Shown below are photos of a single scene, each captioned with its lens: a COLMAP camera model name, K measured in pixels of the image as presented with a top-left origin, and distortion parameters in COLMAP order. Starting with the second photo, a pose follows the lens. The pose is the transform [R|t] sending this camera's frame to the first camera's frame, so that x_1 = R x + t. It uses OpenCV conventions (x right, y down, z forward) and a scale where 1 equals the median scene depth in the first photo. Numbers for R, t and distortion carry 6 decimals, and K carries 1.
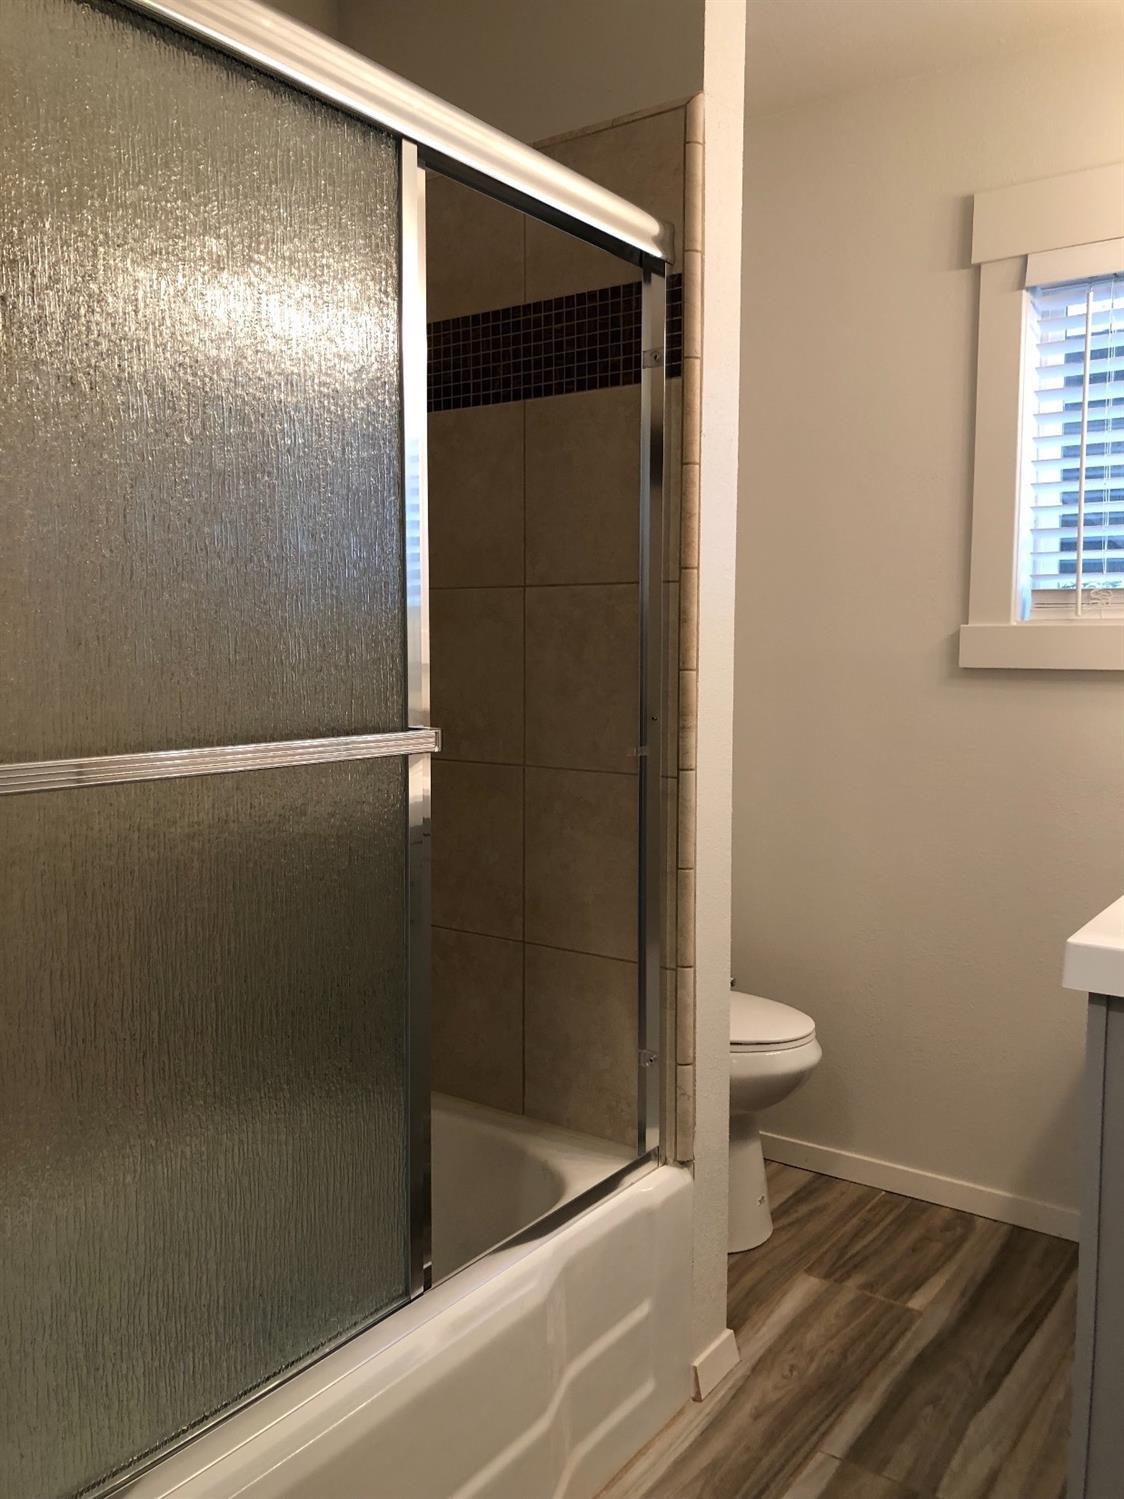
lens RADIAL K [[1231.5, 0, 573.7], [0, 1231.5, 747.1], [0, 0, 1]] dist [0.003684, 0.010224]
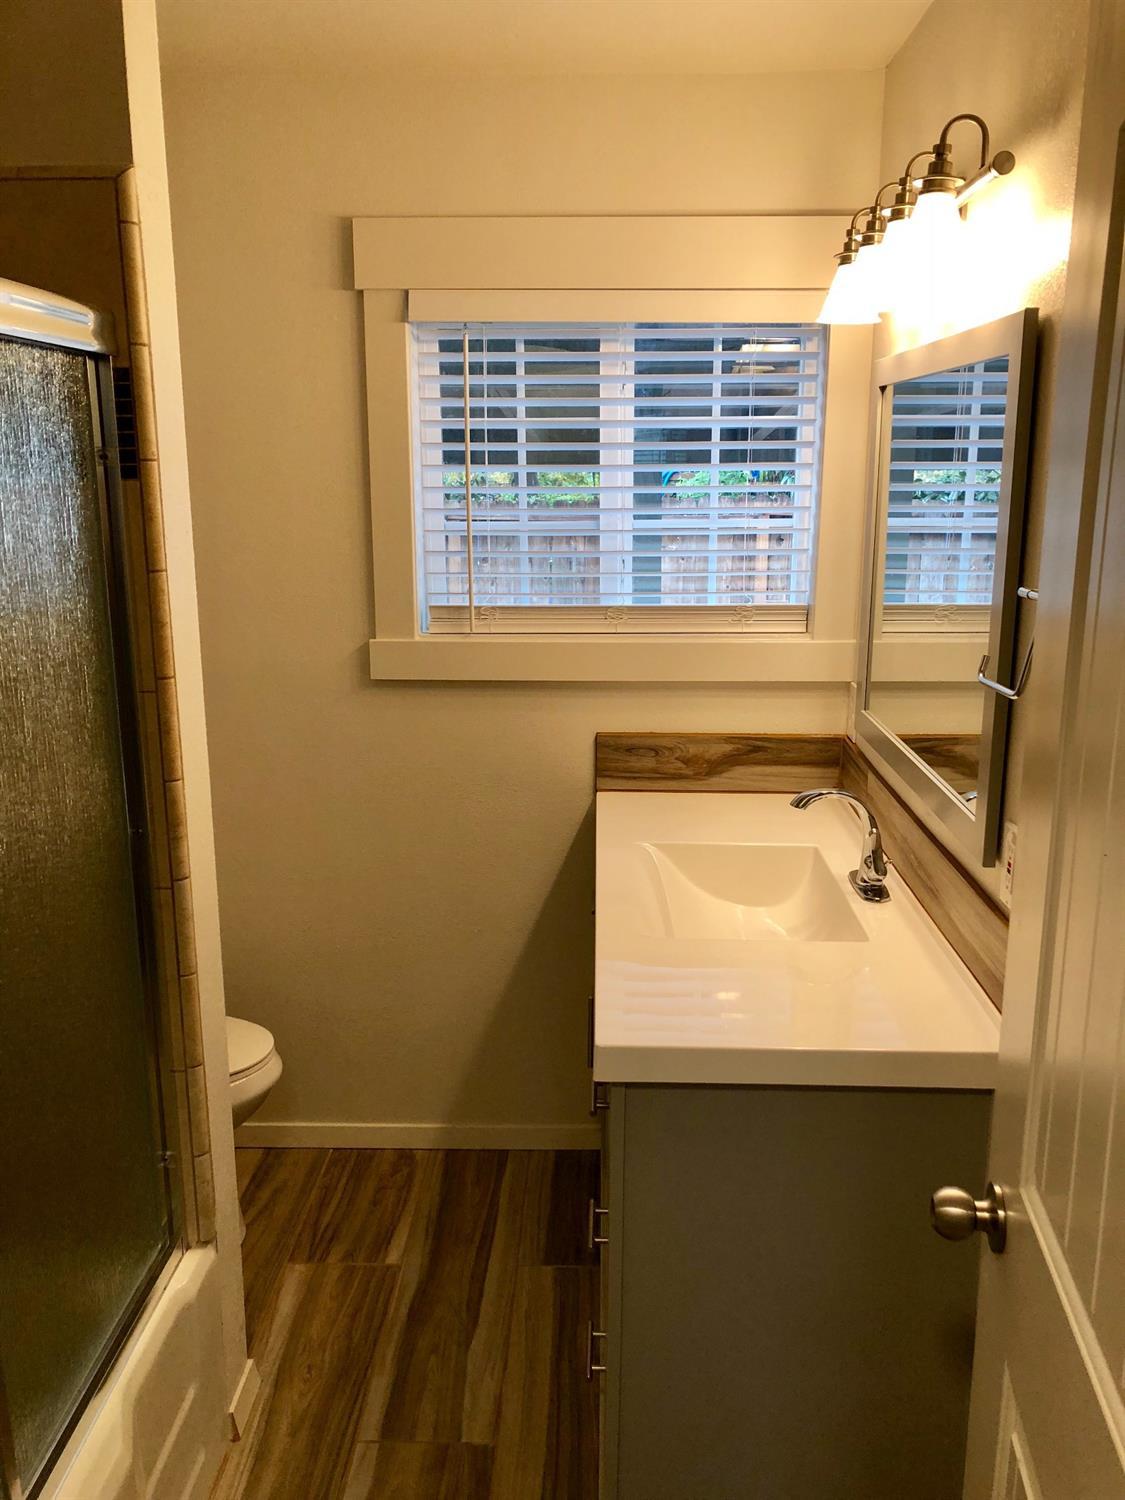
lens RADIAL K [[1232.3, 0, 575.5], [0, 1232.3, 748.6], [0, 0, 1]] dist [0.003684, 0.010224]
pose [[0.834198, -0.130653, 0.535765, -0.127047], [0.053939, 0.986202, 0.156513, -0.177173], [-0.548822, -0.101664, 0.829734, 0.018406]]
